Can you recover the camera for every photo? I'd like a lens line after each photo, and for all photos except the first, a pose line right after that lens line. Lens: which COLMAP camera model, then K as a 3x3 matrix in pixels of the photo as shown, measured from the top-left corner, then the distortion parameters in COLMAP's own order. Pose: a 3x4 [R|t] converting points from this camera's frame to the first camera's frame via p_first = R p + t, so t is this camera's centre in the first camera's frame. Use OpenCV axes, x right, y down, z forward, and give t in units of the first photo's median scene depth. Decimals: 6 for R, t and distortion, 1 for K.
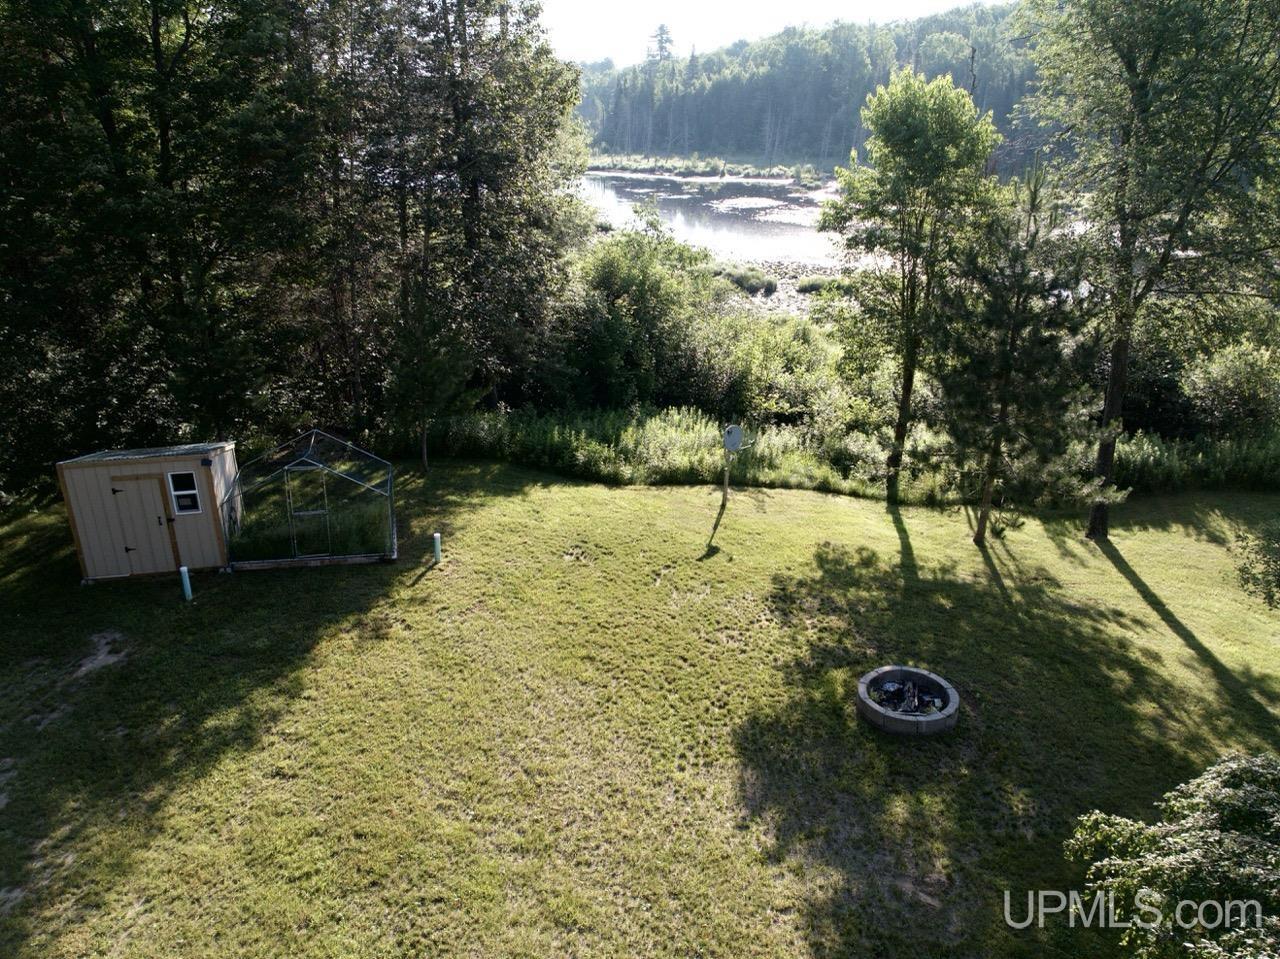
lens RADIAL K [[900.9, 0, 646.4], [0, 900.9, 478.3], [0, 0, 1]] dist [-0.051409, 0.019265]
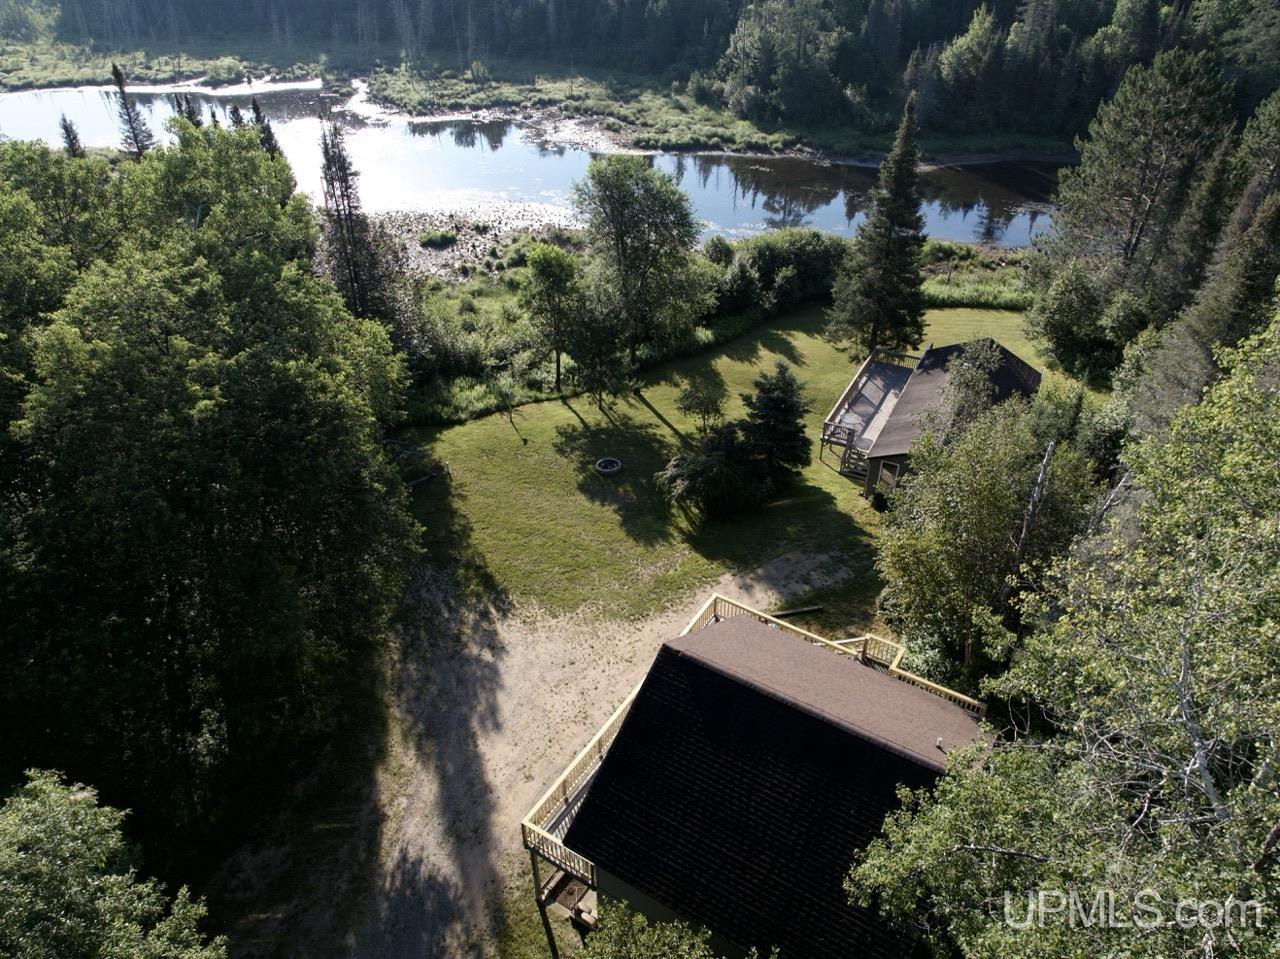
lens RADIAL K [[900.9, 0, 640.5], [0, 900.9, 472.3], [0, 0, 1]] dist [-0.051409, 0.019265]
pose [[0.852870, -0.296669, 0.429652, -0.701032], [0.203335, 0.946648, 0.250024, -0.373874], [-0.480903, -0.125875, 0.867691, -1.347960]]
